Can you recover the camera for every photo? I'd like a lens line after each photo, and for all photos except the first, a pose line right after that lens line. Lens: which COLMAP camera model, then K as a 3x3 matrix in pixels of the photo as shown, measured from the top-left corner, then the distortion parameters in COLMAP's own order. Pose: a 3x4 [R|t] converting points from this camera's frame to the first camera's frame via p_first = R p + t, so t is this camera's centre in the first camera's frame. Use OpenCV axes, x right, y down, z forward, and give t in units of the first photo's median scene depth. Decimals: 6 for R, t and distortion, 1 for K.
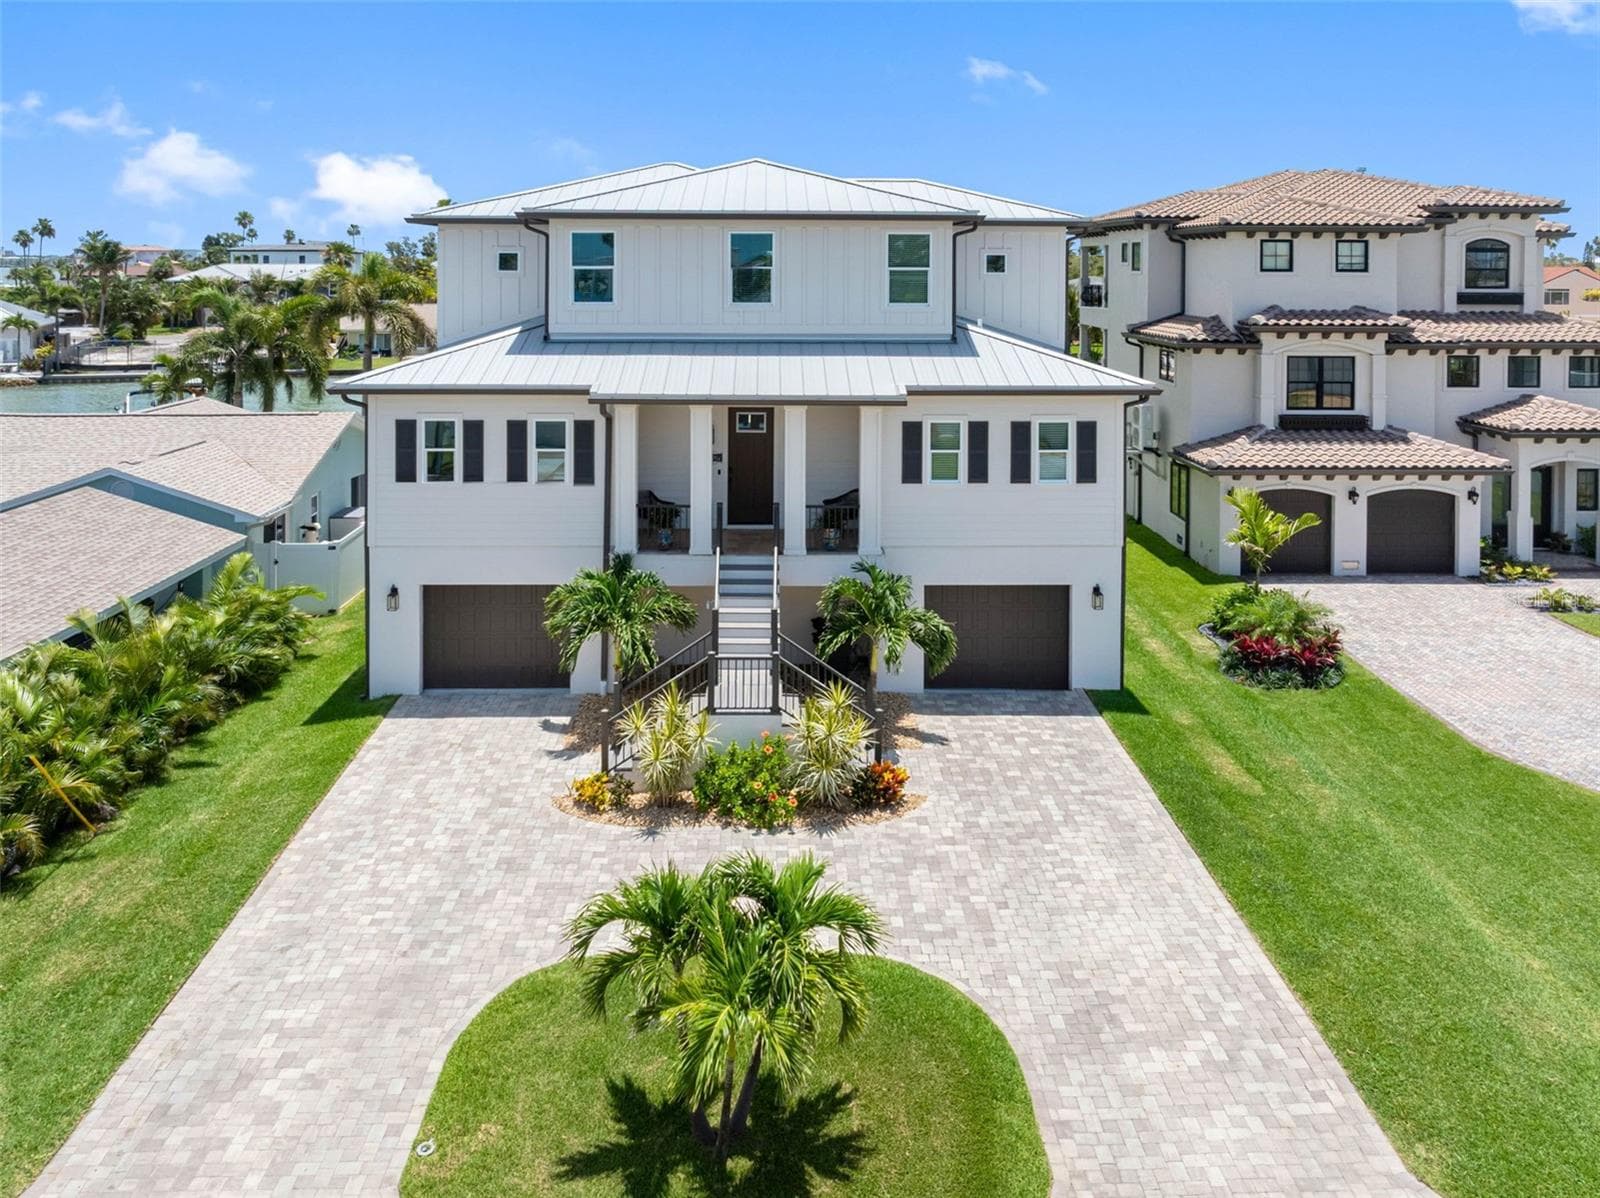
lens RADIAL K [[1224.4, 0, 812.7], [0, 1224.4, 393.2], [0, 0, 1]] dist [-0.003893, -0.003679]
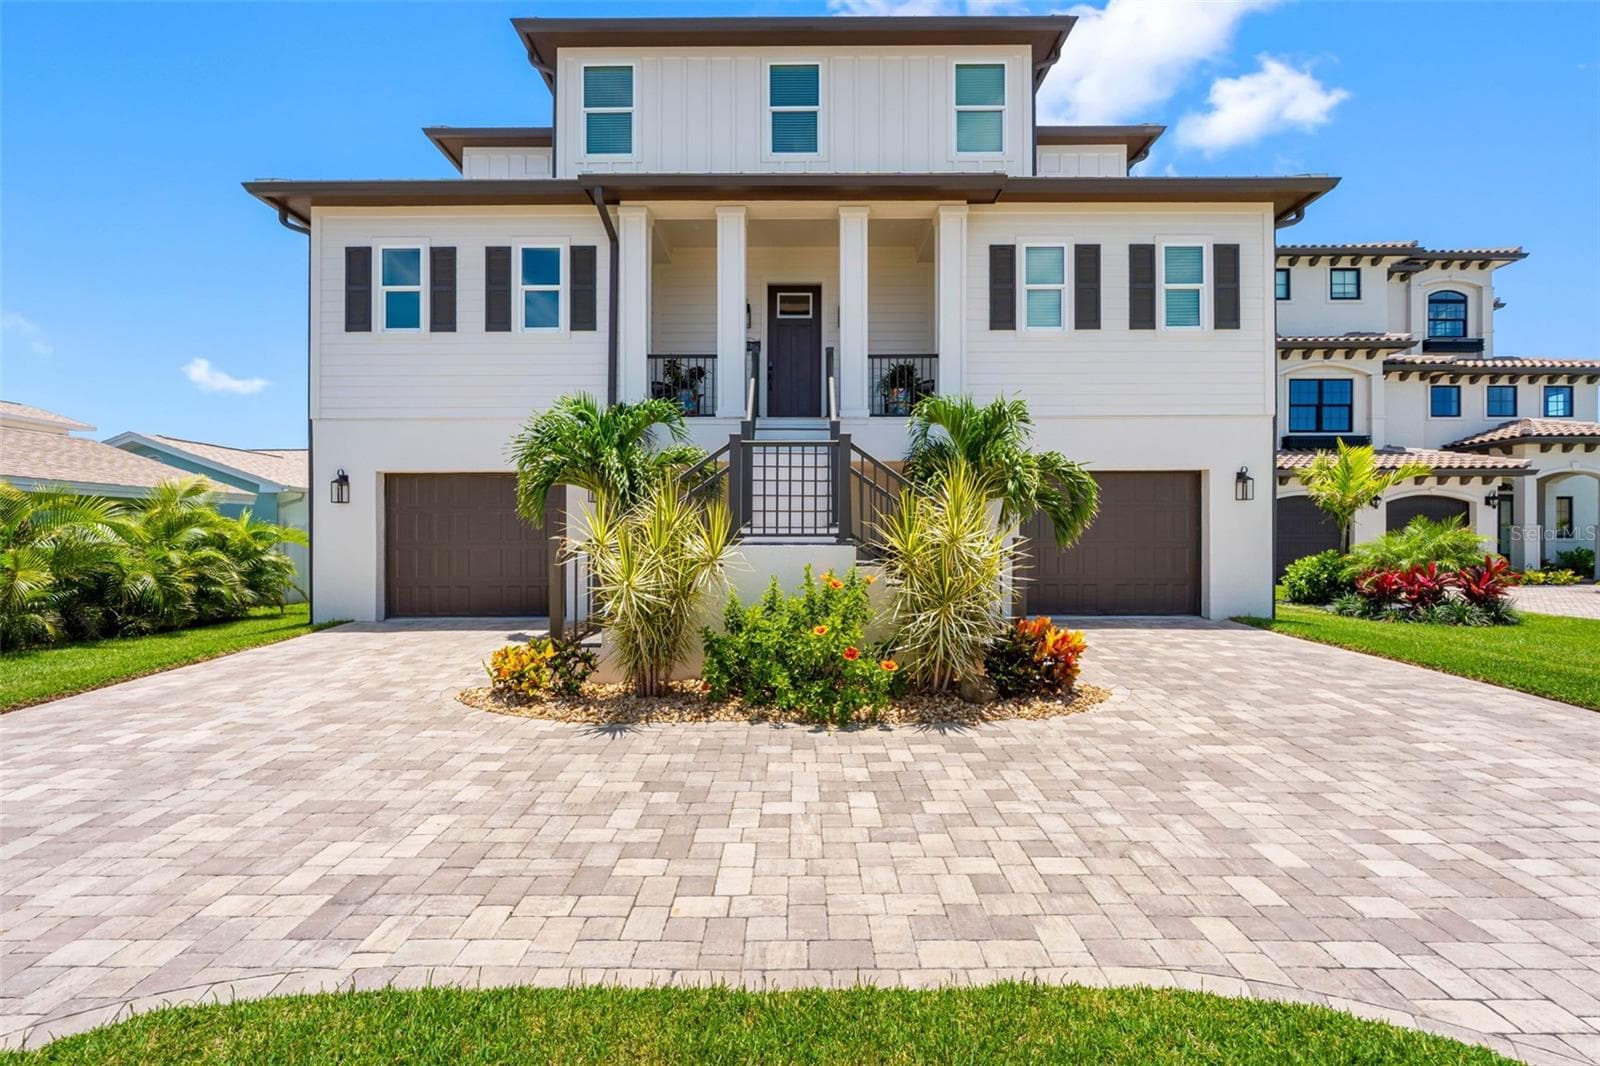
lens RADIAL K [[751.7, 0, 805.5], [0, 751.7, 496.8], [0, 0, 1]] dist [-0.002367, -0.000230]
pose [[0.999461, -0.015408, -0.028993, -0.021332], [0.011433, 0.991107, -0.132579, 0.159304], [0.030777, 0.132176, 0.990748, 0.353675]]
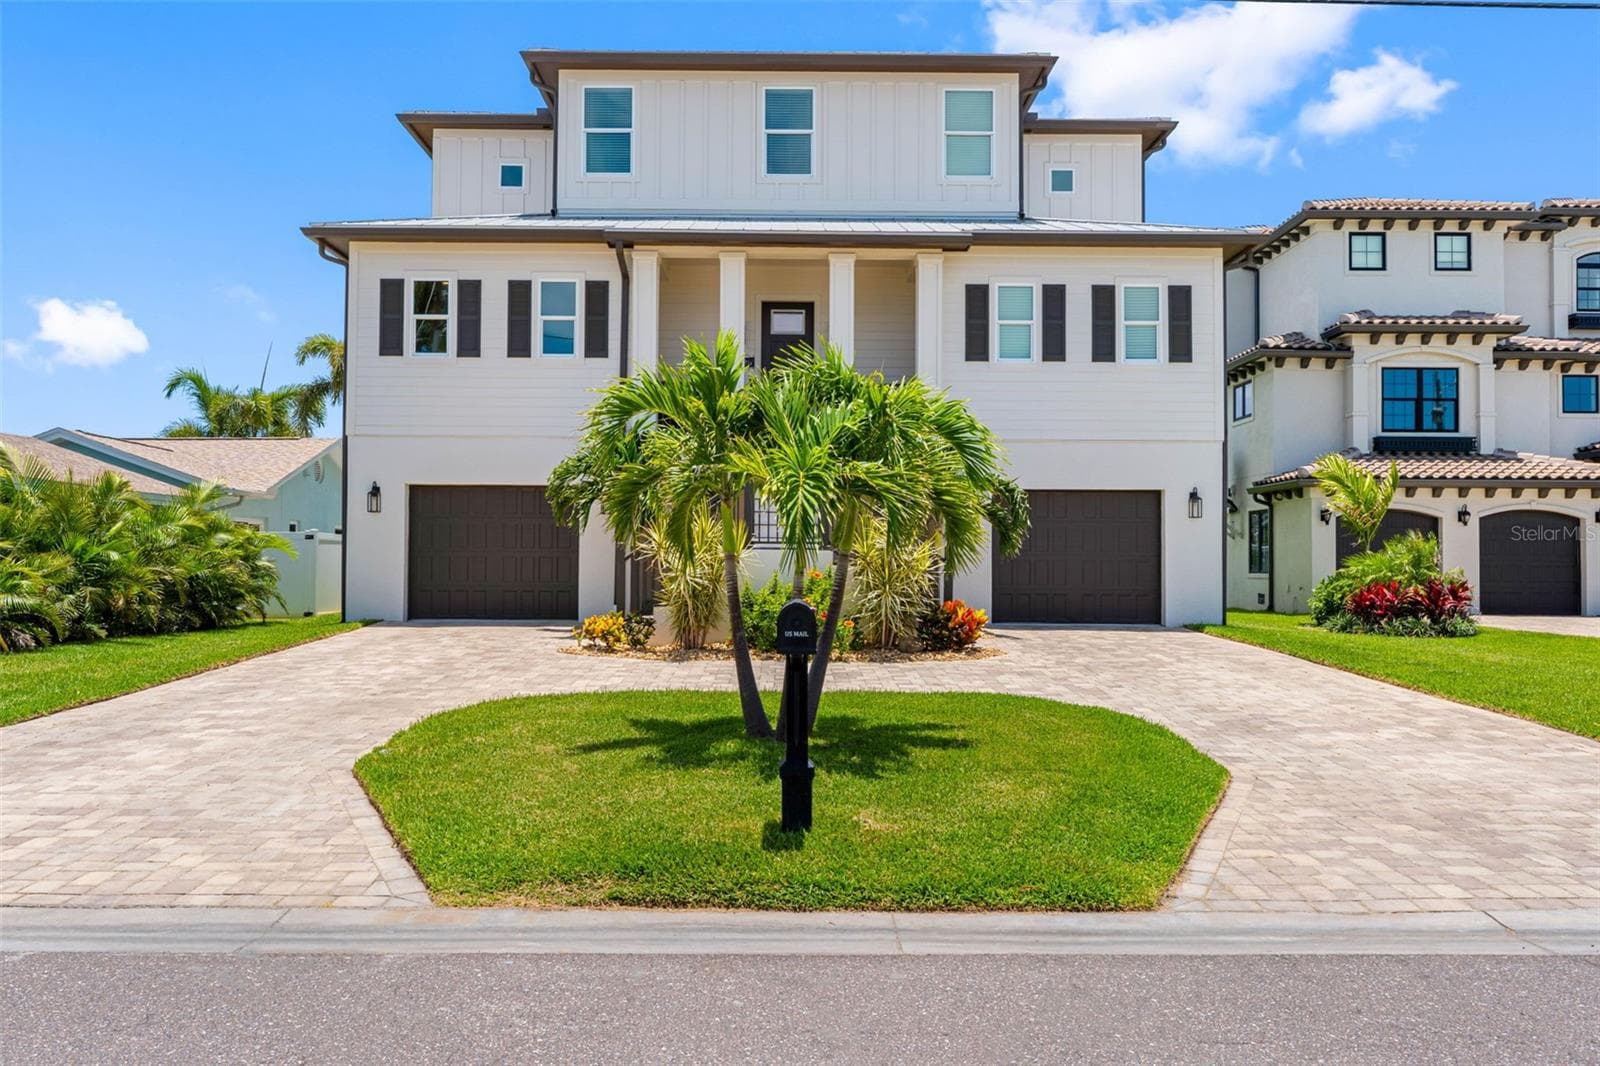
lens RADIAL K [[1284.9, 0, 806.7], [0, 1284.9, 585.4], [0, 0, 1]] dist [0.001185, 0.003388]
pose [[0.999849, -0.003308, -0.017058, -0.015564], [0.002271, 0.998169, -0.060446, 0.188405], [0.017226, 0.060398, 0.998026, 0.070546]]
